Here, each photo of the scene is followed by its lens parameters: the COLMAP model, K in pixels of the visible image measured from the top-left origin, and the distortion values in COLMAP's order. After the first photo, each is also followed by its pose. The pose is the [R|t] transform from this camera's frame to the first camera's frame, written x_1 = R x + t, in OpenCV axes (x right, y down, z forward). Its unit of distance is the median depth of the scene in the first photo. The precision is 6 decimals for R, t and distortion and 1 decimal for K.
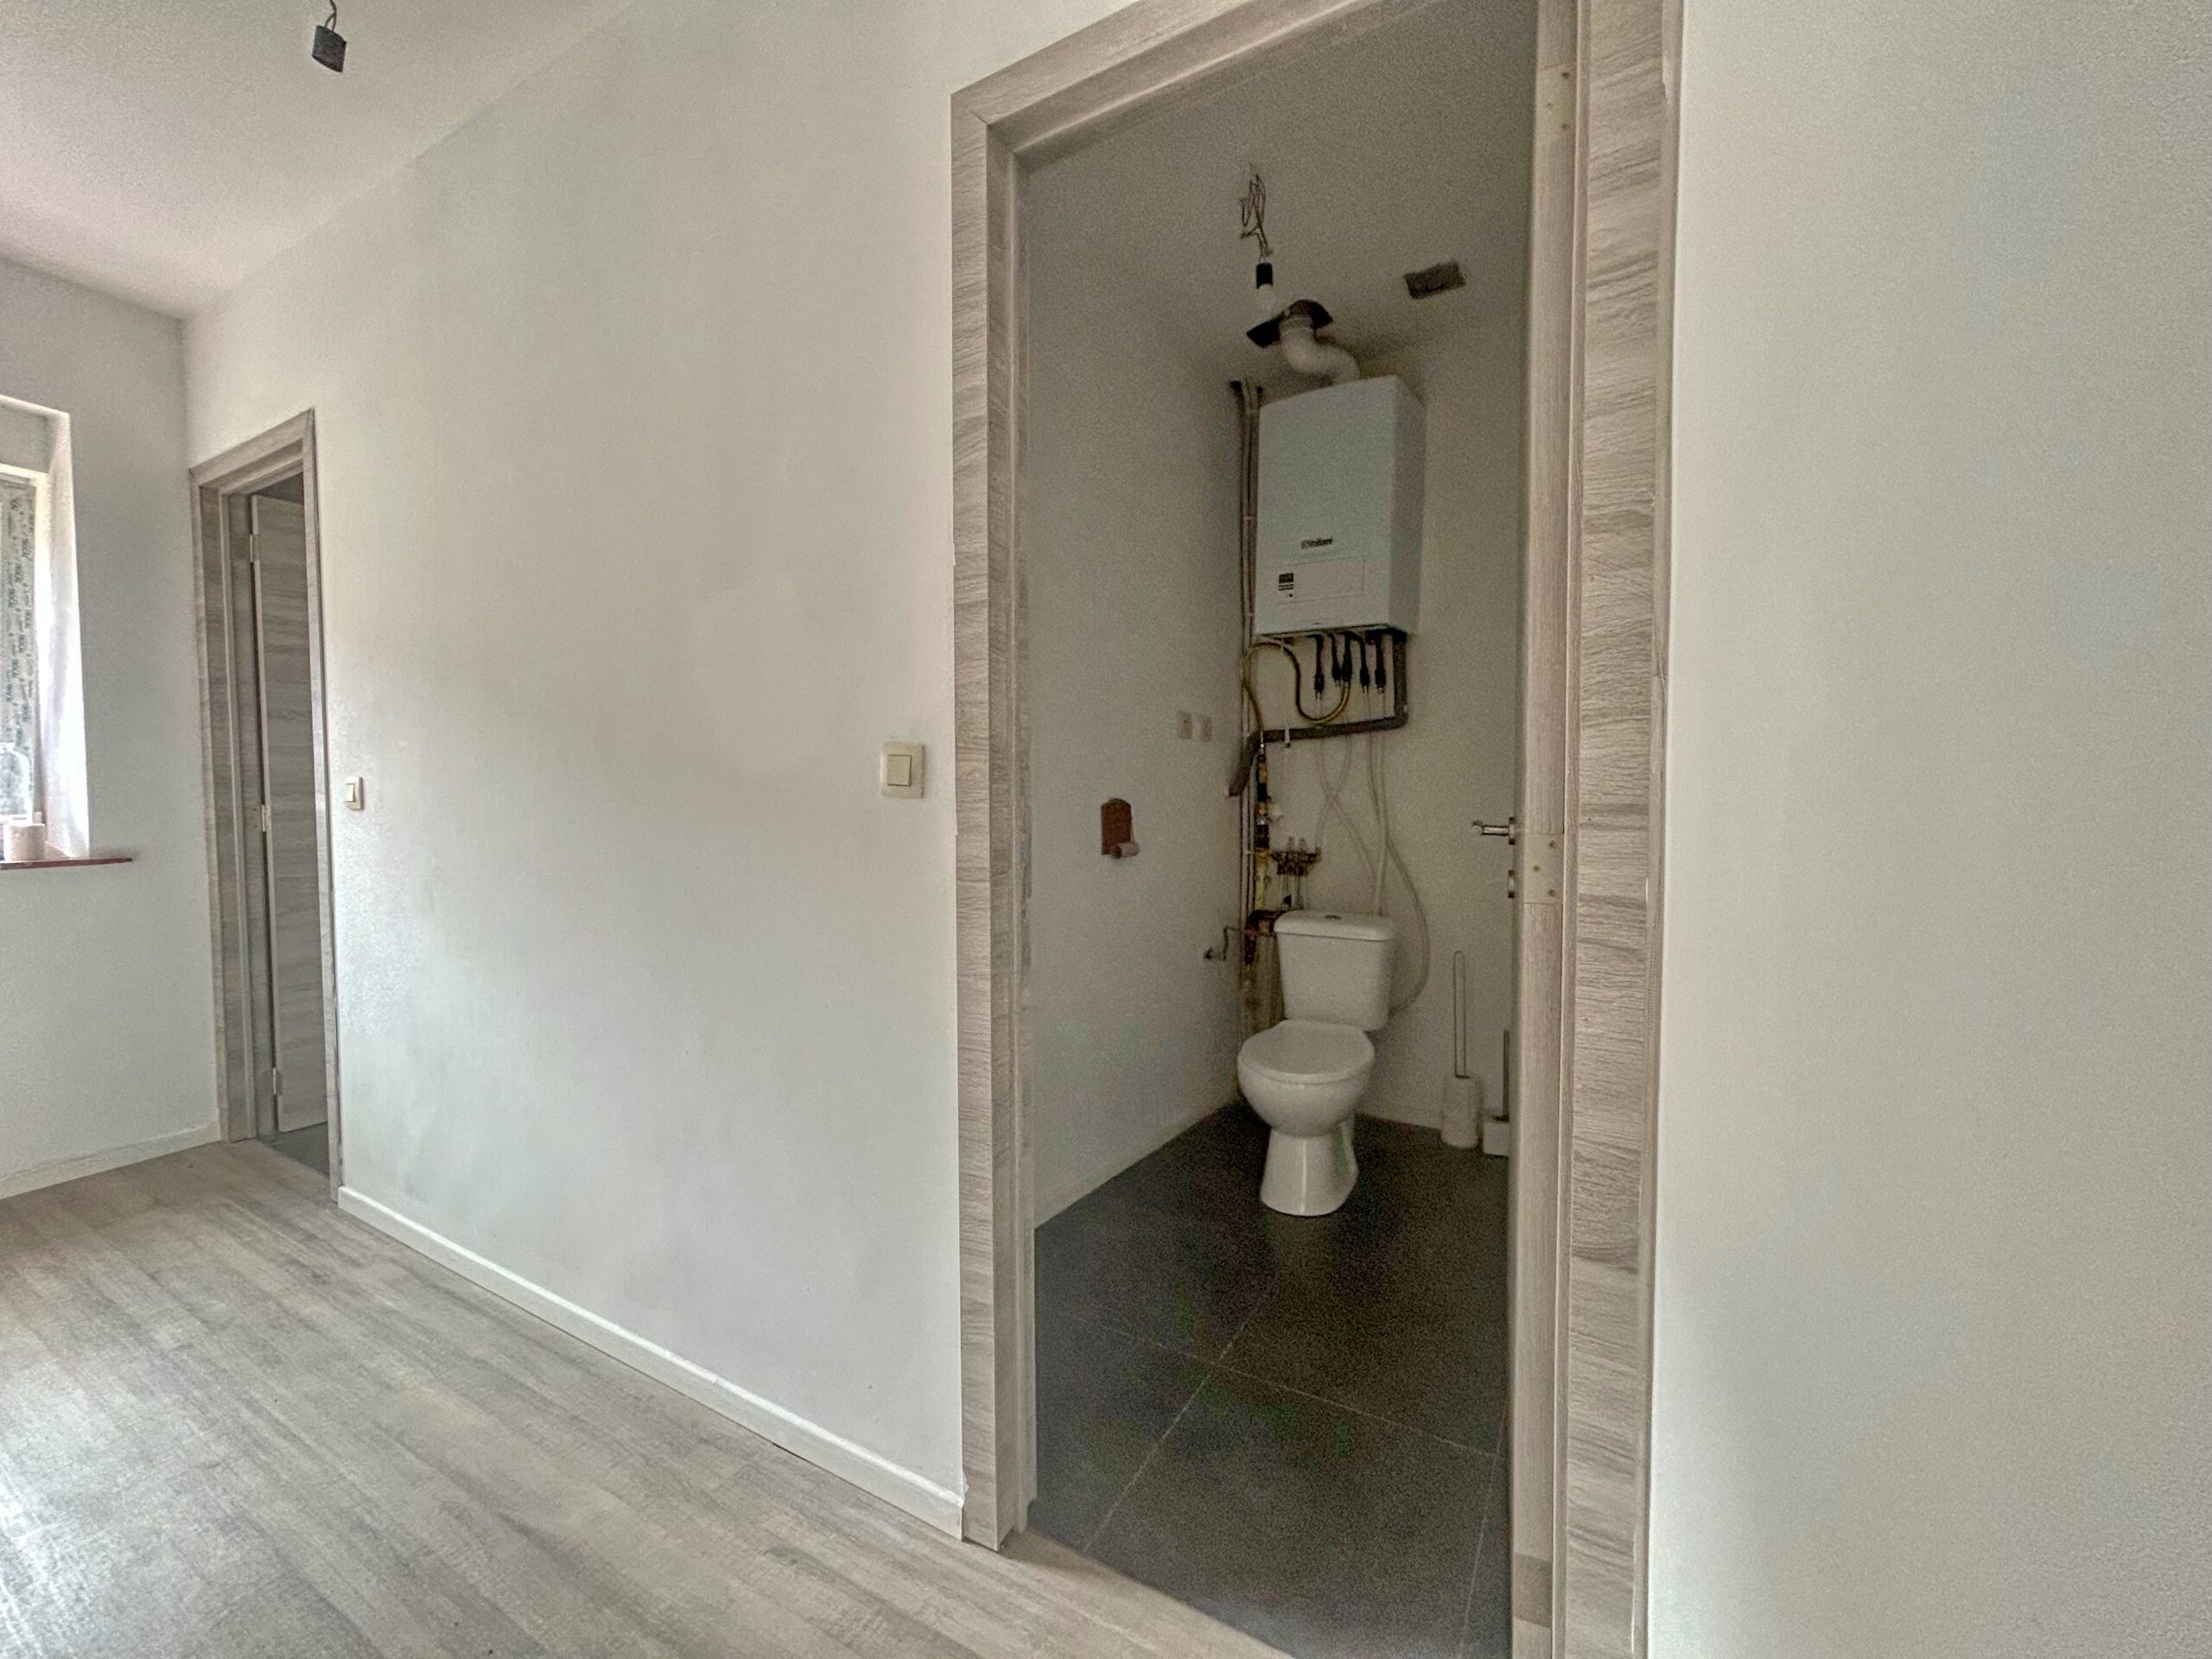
lens RADIAL K [[929.5, 0, 1122.7], [0, 929.5, 825.3], [0, 0, 1]] dist [-0.001329, -0.000320]
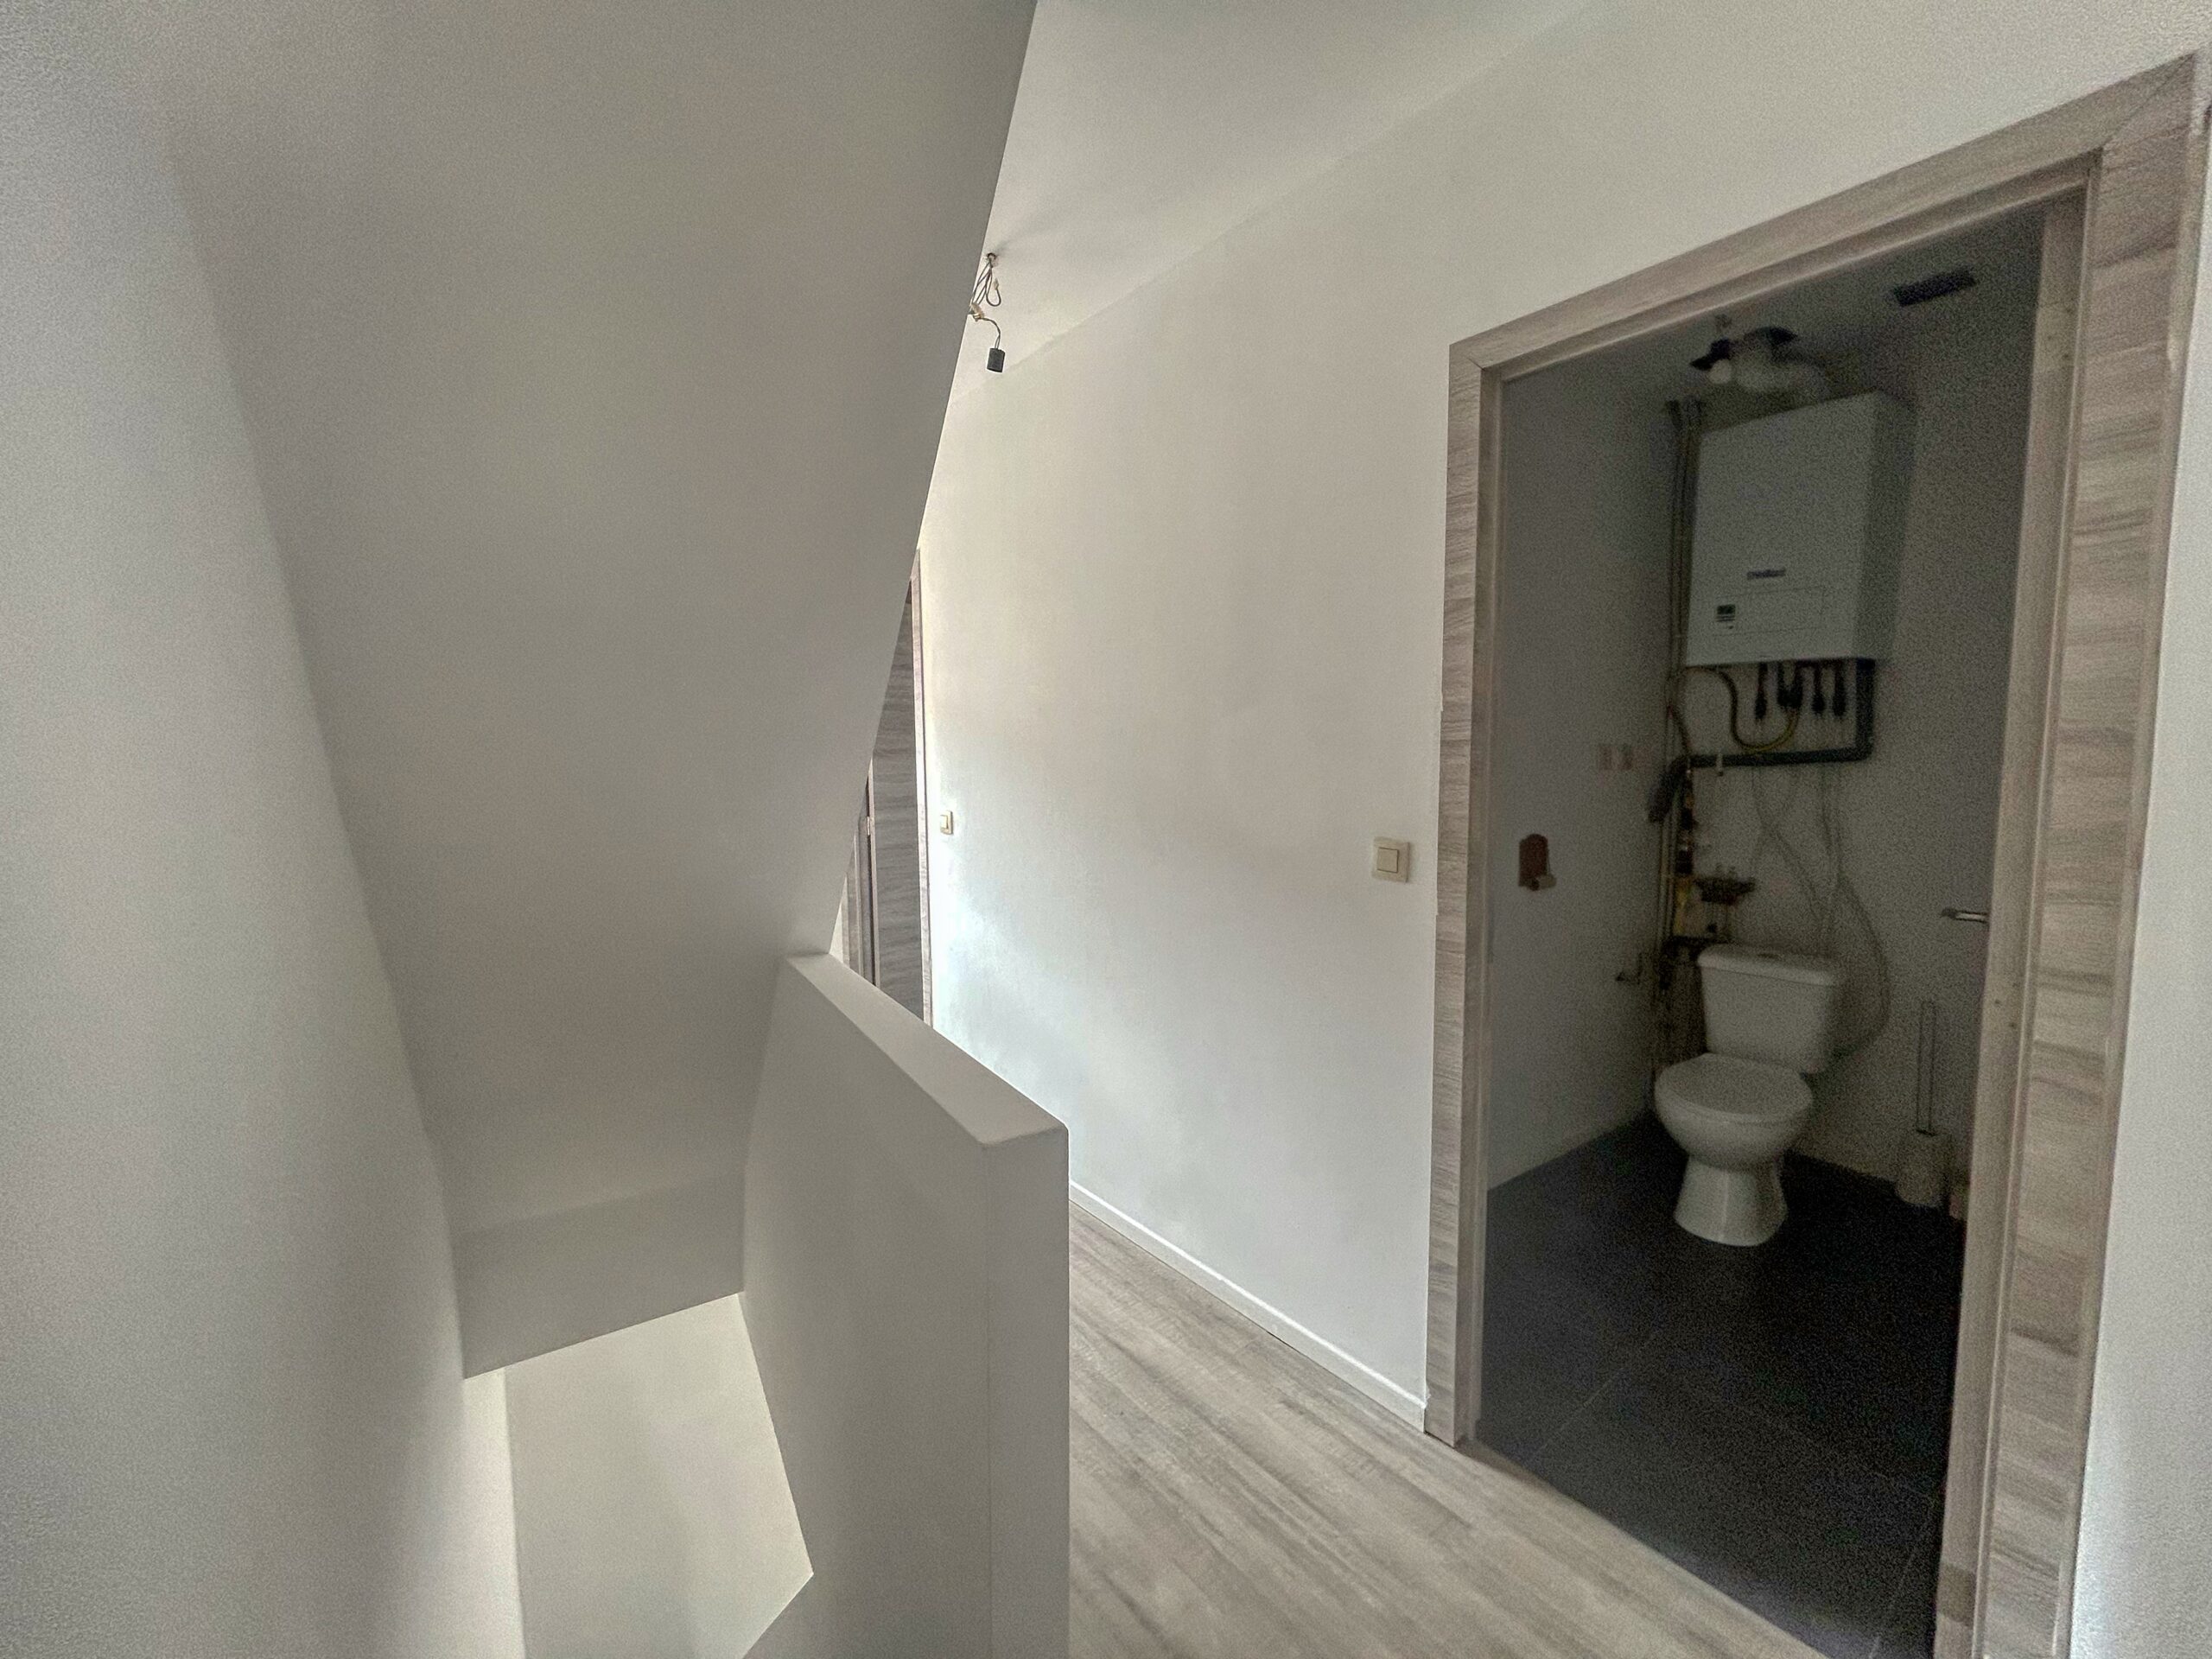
lens RADIAL K [[929.5, 0, 1088.4], [0, 929.5, 828.7], [0, 0, 1]] dist [-0.001329, -0.000320]
pose [[0.919978, 0.027000, -0.391040, -0.119499], [-0.006873, 0.998583, 0.052778, -0.174838], [0.391911, -0.045867, 0.918859, -0.392952]]
